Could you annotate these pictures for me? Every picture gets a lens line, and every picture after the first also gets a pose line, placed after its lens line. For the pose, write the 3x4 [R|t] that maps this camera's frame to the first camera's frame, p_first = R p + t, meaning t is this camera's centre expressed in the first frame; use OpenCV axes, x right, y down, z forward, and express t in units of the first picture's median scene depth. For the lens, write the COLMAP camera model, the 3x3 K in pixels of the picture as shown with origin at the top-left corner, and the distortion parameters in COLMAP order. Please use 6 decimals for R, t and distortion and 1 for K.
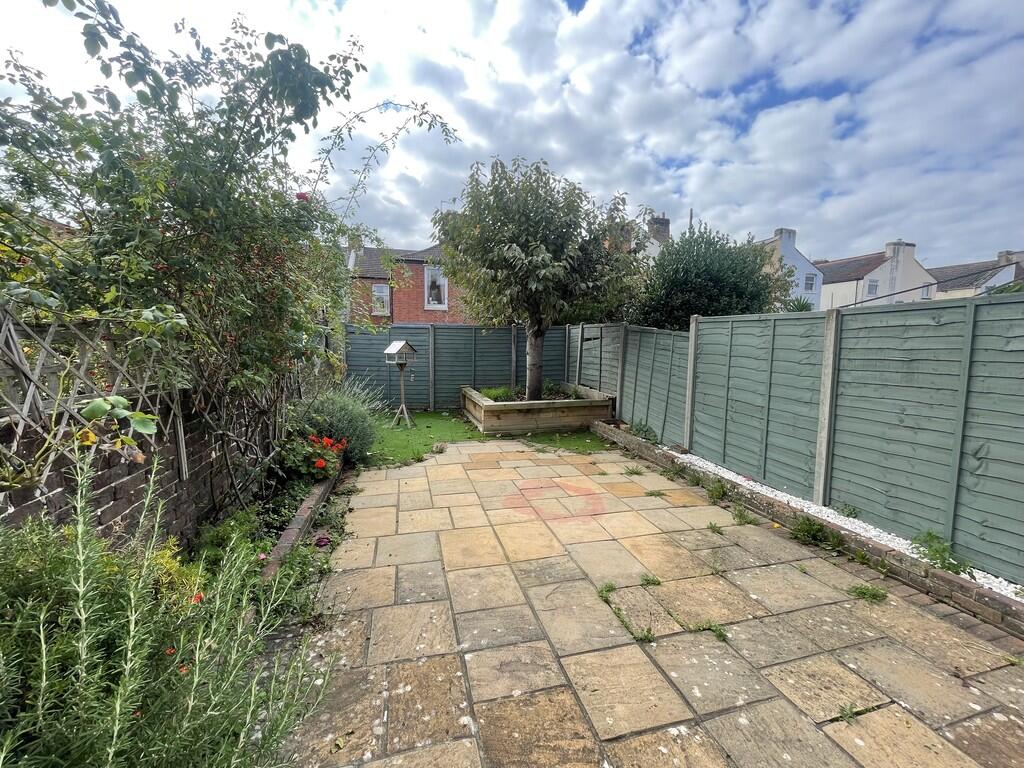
lens RADIAL K [[414.3, 0, 512.0], [0, 414.3, 384.0], [0, 0, 1]] dist [-0.001485, 0.000064]
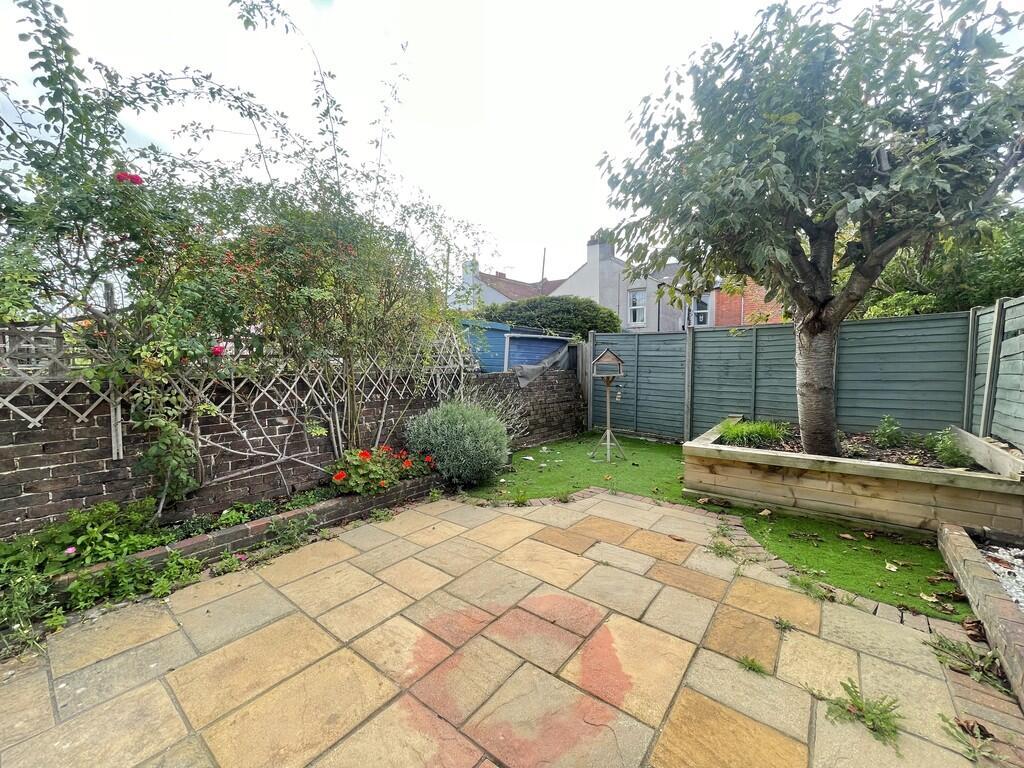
lens RADIAL K [[414.3, 0, 512.0], [0, 414.3, 384.0], [0, 0, 1]] dist [-0.001485, 0.000064]
pose [[0.601115, 0.034554, -0.798415, 0.398750], [-0.073315, 0.997236, -0.012040, -0.022122], [0.795792, 0.065773, 0.601987, 0.603359]]
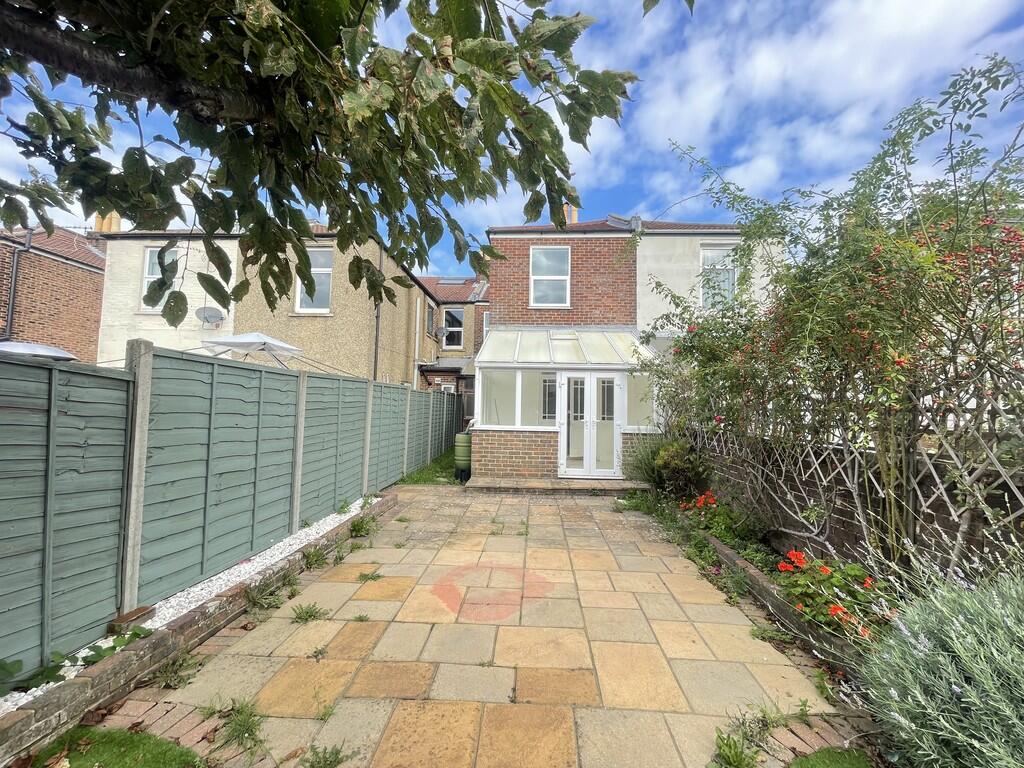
lens RADIAL K [[414.3, 0, 512.0], [0, 414.3, 384.0], [0, 0, 1]] dist [-0.001485, 0.000064]
pose [[-0.947769, -0.016747, 0.318518, -0.177835], [-0.001382, 0.998827, 0.048406, -0.156641], [-0.318955, 0.045438, -0.946680, 1.544196]]
